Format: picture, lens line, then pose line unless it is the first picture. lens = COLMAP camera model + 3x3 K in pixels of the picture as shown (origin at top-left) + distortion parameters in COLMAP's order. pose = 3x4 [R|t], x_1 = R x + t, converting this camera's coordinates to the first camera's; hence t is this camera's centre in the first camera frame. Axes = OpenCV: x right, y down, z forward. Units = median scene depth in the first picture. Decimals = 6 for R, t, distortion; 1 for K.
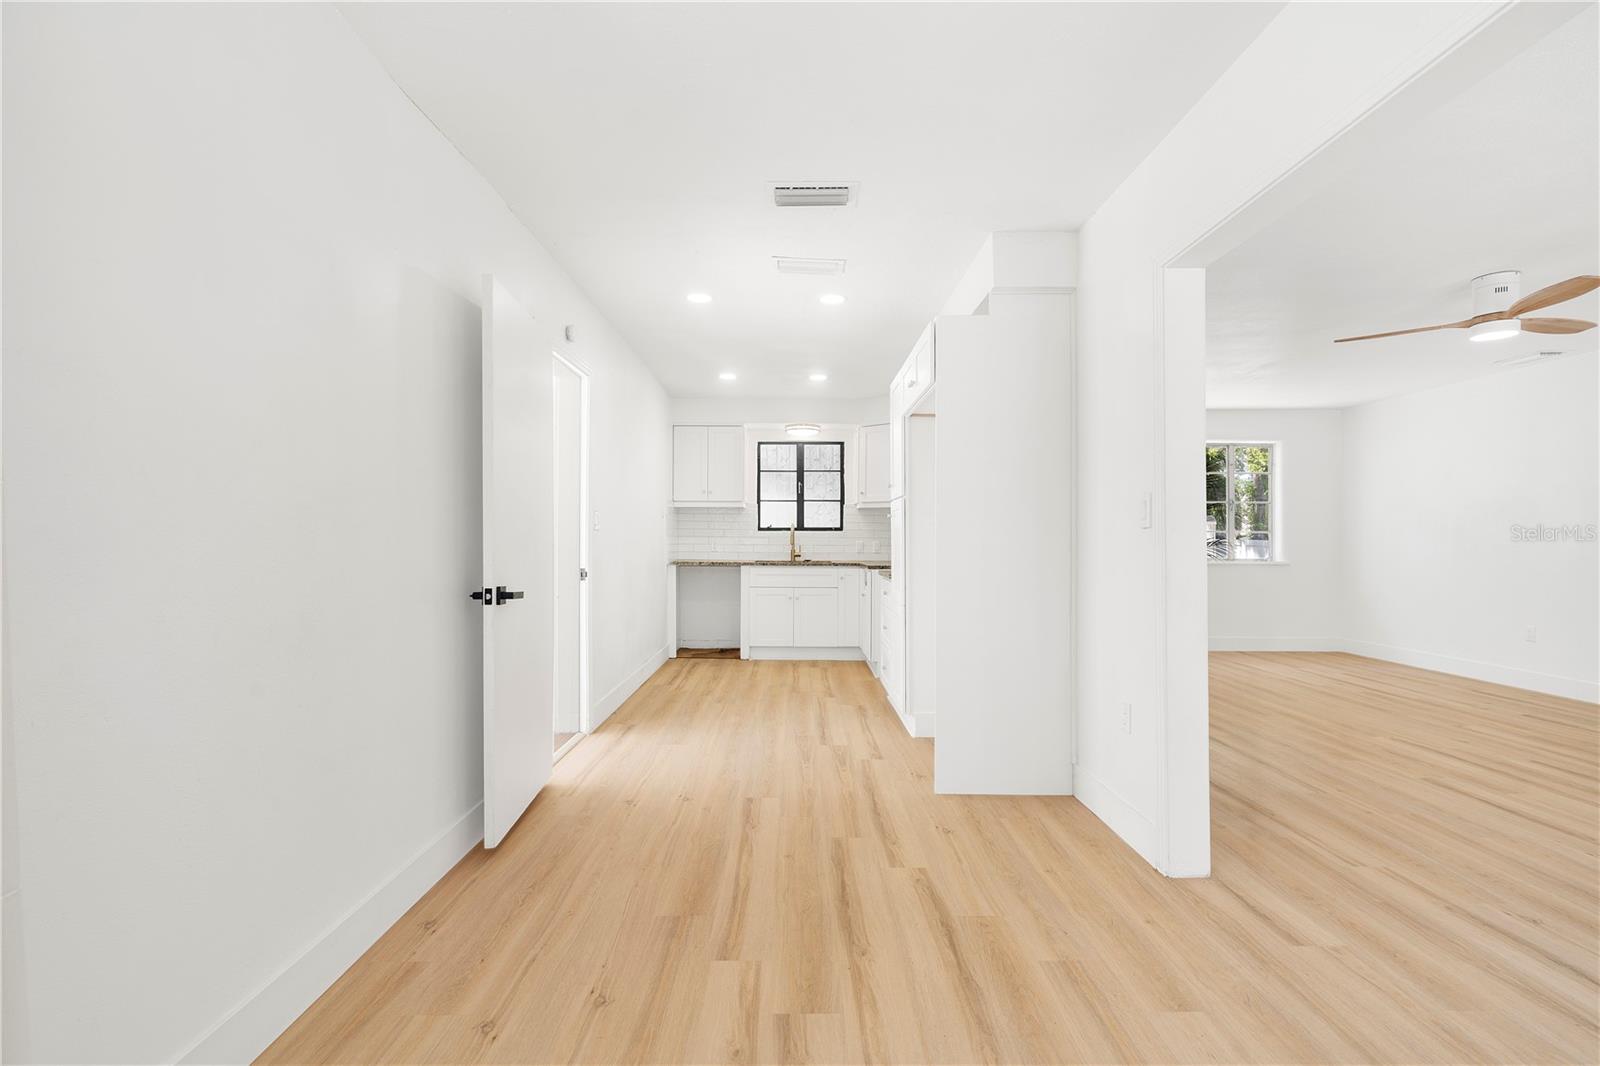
lens RADIAL K [[720.5, 0, 797.5], [0, 720.5, 542.1], [0, 0, 1]] dist [-0.002125, -0.000044]
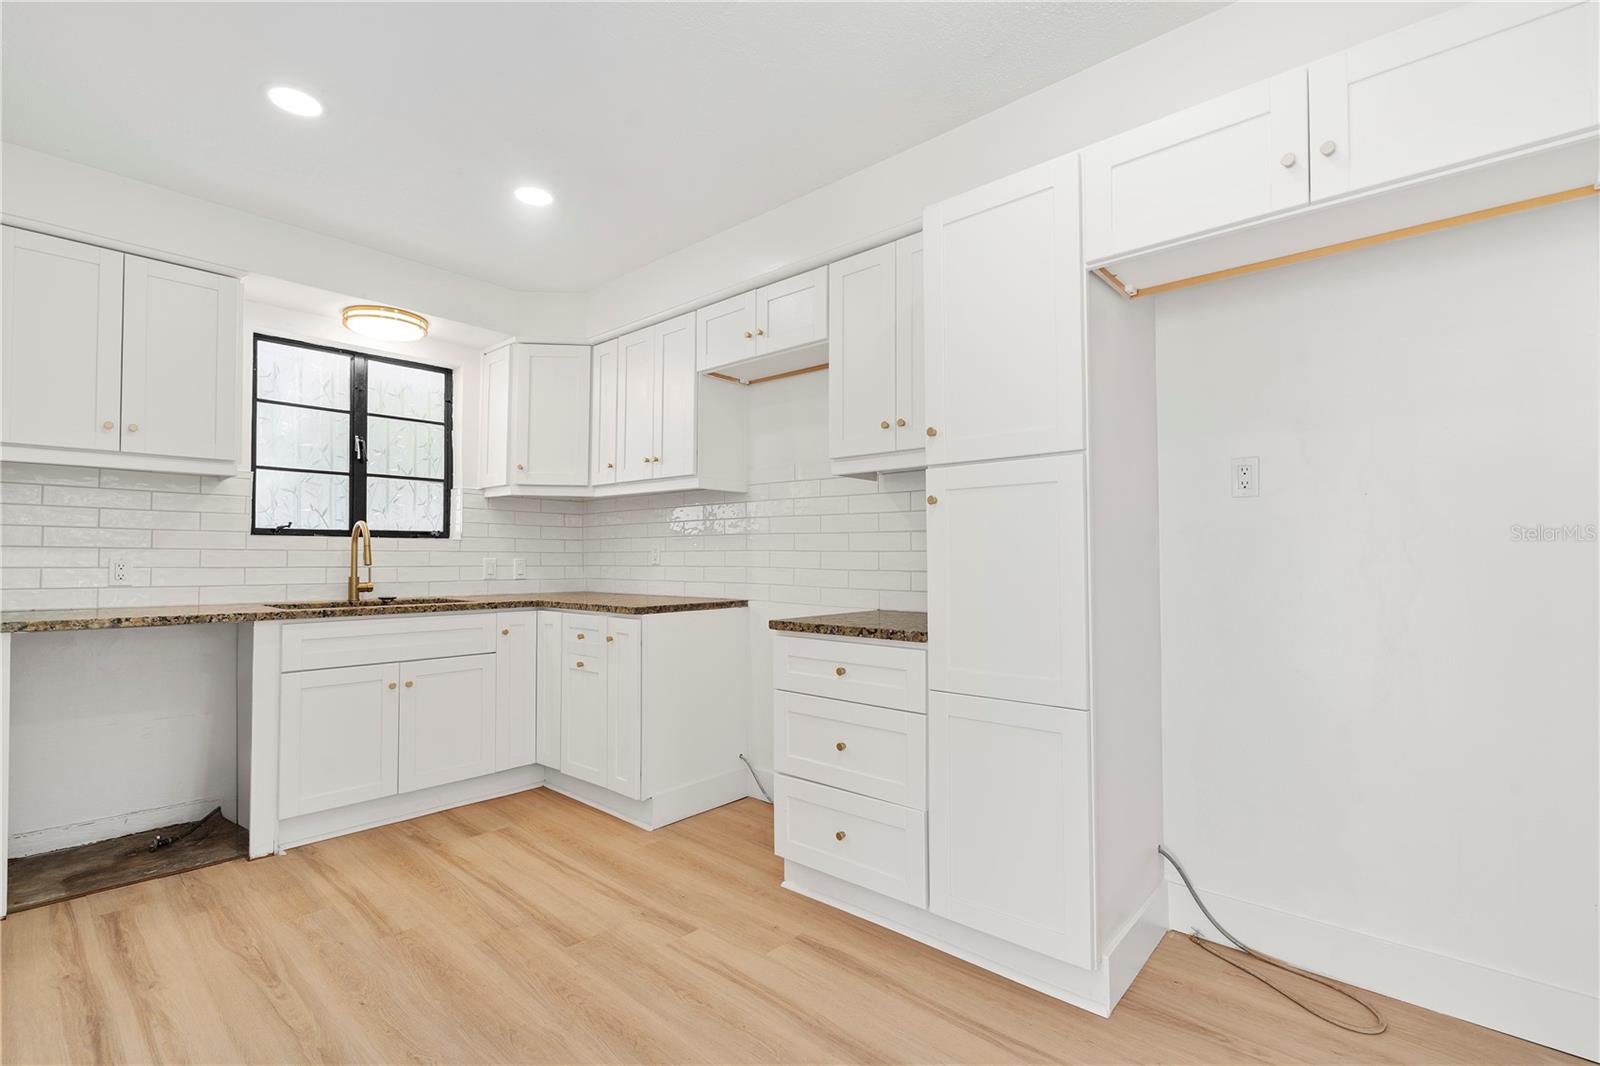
lens RADIAL K [[720.5, 0, 797.5], [0, 720.5, 542.1], [0, 0, 1]] dist [-0.002125, -0.000044]
pose [[0.676455, 0.012571, 0.736377, -0.156310], [0.002153, 0.999816, -0.019046, -0.002382], [-0.736481, 0.014469, 0.676304, 0.474639]]
